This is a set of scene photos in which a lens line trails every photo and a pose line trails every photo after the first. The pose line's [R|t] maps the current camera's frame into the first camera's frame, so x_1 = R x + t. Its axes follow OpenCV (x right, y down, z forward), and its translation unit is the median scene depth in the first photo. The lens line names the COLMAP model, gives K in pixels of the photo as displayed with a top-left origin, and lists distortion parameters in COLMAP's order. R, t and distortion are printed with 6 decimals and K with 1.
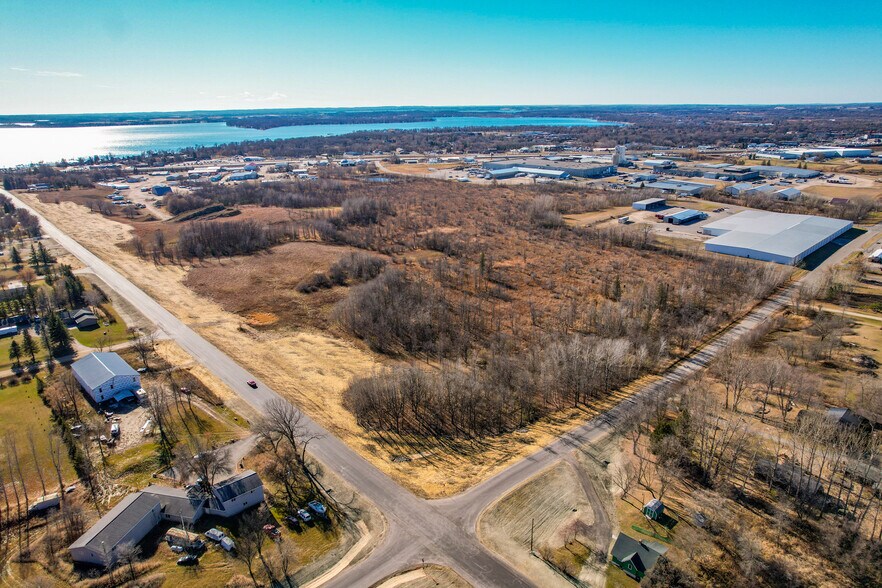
lens RADIAL K [[562.8, 0, 444.0], [0, 562.8, 288.3], [0, 0, 1]] dist [-0.075821, 0.072092]
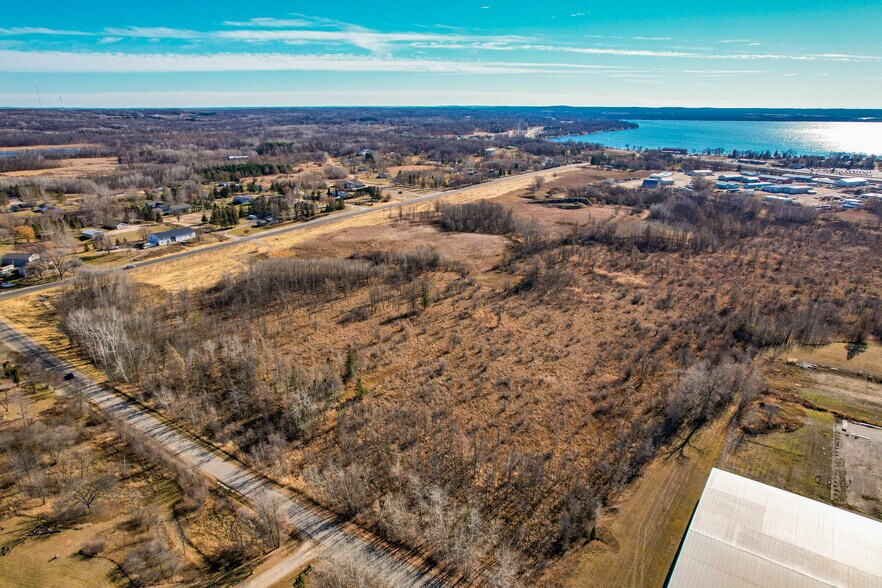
lens RADIAL K [[562.8, 0, 444.0], [0, 562.8, 288.3], [0, 0, 1]] dist [-0.075821, 0.072092]
pose [[0.198906, 0.317882, -0.927031, 0.632696], [-0.308782, 0.918080, 0.248560, -0.195659], [0.930102, 0.236811, 0.280768, 0.587363]]
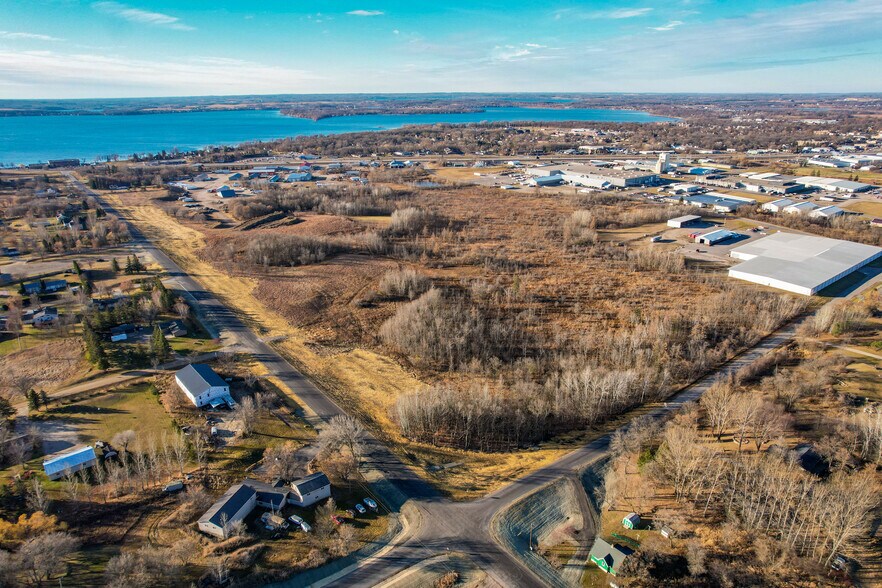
lens RADIAL K [[562.8, 0, 444.0], [0, 562.8, 288.3], [0, 0, 1]] dist [-0.075821, 0.072092]
pose [[0.996286, 0.033674, -0.079244, 0.010202], [-0.031965, 0.999230, 0.022735, -0.045225], [0.079949, -0.020117, 0.996596, -0.087515]]
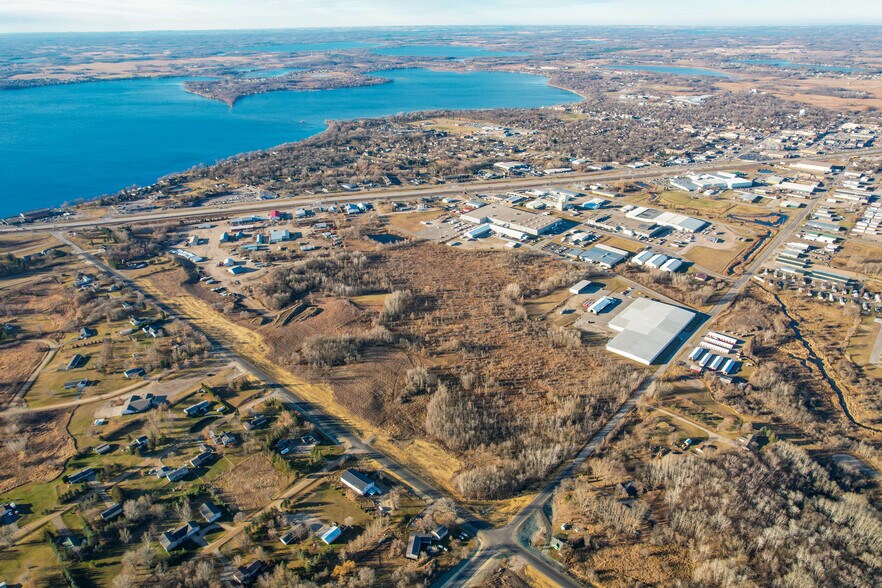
lens RADIAL K [[562.8, 0, 444.0], [0, 562.8, 288.3], [0, 0, 1]] dist [-0.075821, 0.072092]
pose [[0.995968, -0.036595, 0.081910, -0.171581], [0.025642, 0.991052, 0.130988, -0.451749], [-0.085971, -0.128360, 0.987994, -0.626426]]
